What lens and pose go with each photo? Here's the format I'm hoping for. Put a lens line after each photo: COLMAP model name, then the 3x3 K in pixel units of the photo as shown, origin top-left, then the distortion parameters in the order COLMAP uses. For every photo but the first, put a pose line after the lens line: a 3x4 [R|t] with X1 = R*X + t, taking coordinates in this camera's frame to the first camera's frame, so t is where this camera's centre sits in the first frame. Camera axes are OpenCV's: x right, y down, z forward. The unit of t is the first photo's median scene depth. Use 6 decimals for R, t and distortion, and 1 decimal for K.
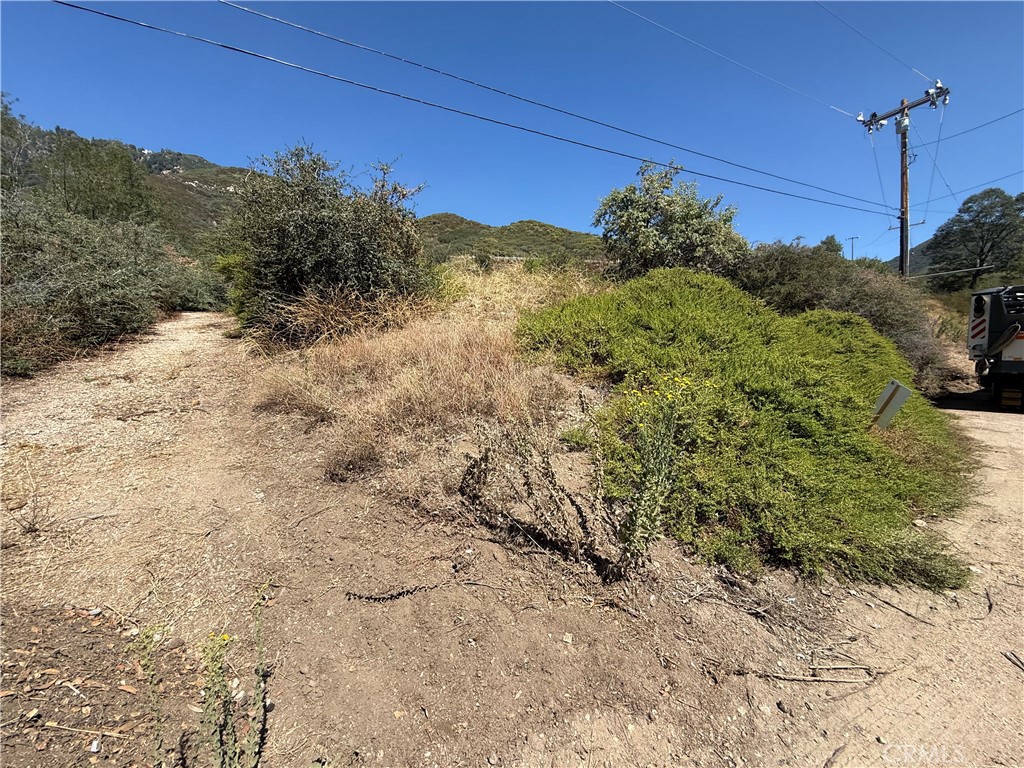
lens RADIAL K [[406.0, 0, 509.8], [0, 406.0, 383.7], [0, 0, 1]] dist [-0.001520, 0.000227]
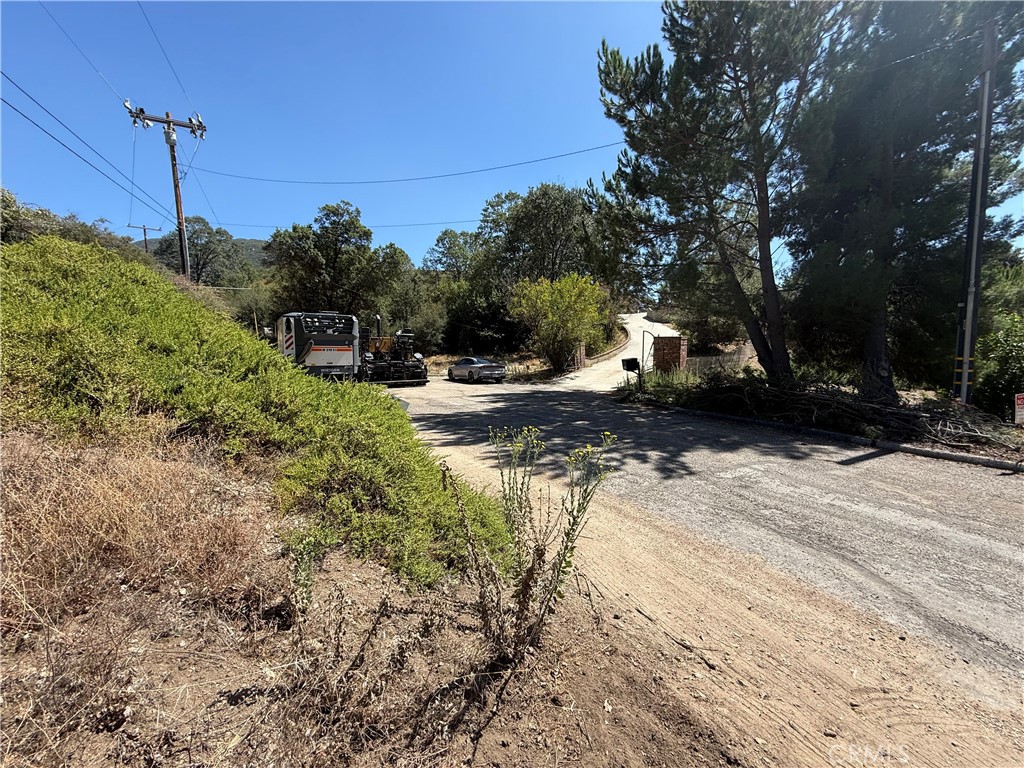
lens RADIAL K [[407.2, 0, 510.1], [0, 407.2, 383.0], [0, 0, 1]] dist [-0.000110, 0.000265]
pose [[0.046475, -0.071424, 0.996363, -0.091746], [0.063193, 0.995653, 0.068426, -0.028882], [-0.996919, 0.059783, 0.050786, 0.130783]]
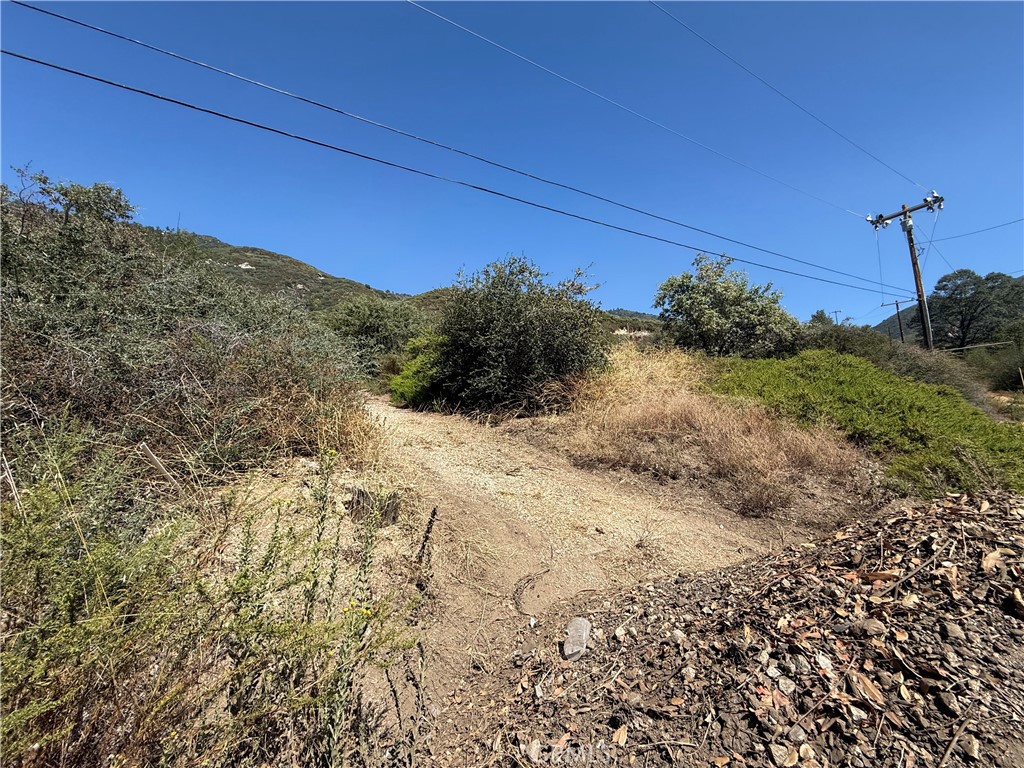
lens RADIAL K [[405.6, 0, 509.6], [0, 405.6, 383.7], [0, 0, 1]] dist [-0.000273, -0.000179]
pose [[0.999868, -0.002177, 0.016117, -0.230299], [0.004805, 0.986300, -0.164892, 0.003808], [-0.015537, 0.164947, 0.986180, -0.071010]]
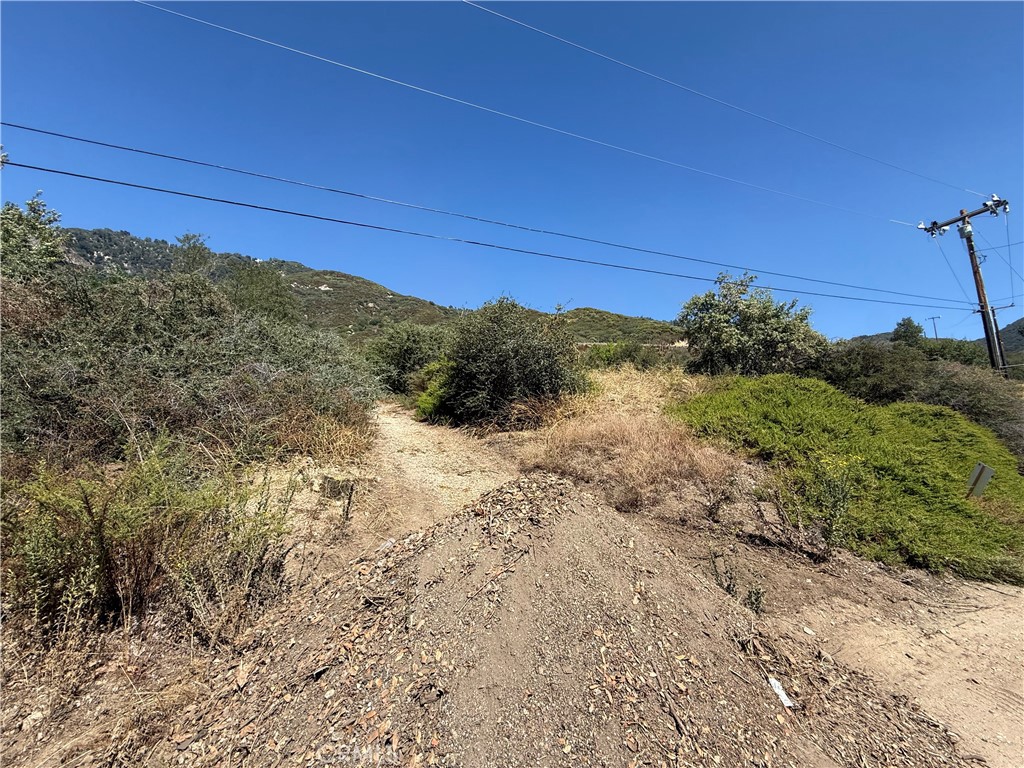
lens RADIAL K [[405.6, 0, 509.6], [0, 405.6, 383.7], [0, 0, 1]] dist [-0.000273, -0.000179]
pose [[0.991507, -0.001366, -0.130049, -0.126073], [-0.024028, 0.980806, -0.193500, 0.008584], [0.127817, 0.194981, 0.972443, -0.161133]]
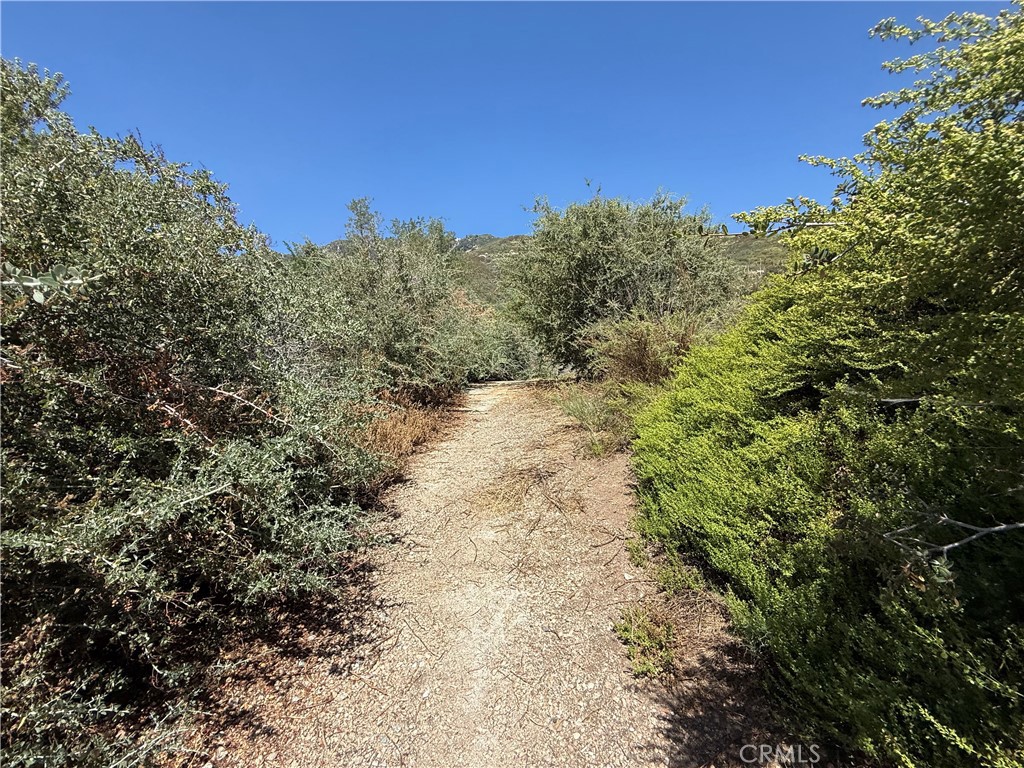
lens RADIAL K [[407.2, 0, 510.1], [0, 407.2, 383.0], [0, 0, 1]] dist [-0.000110, 0.000265]
pose [[0.832262, -0.017181, -0.554116, -0.376584], [-0.027502, 0.997009, -0.072220, -0.130517], [0.553700, 0.075346, 0.829301, 0.472877]]
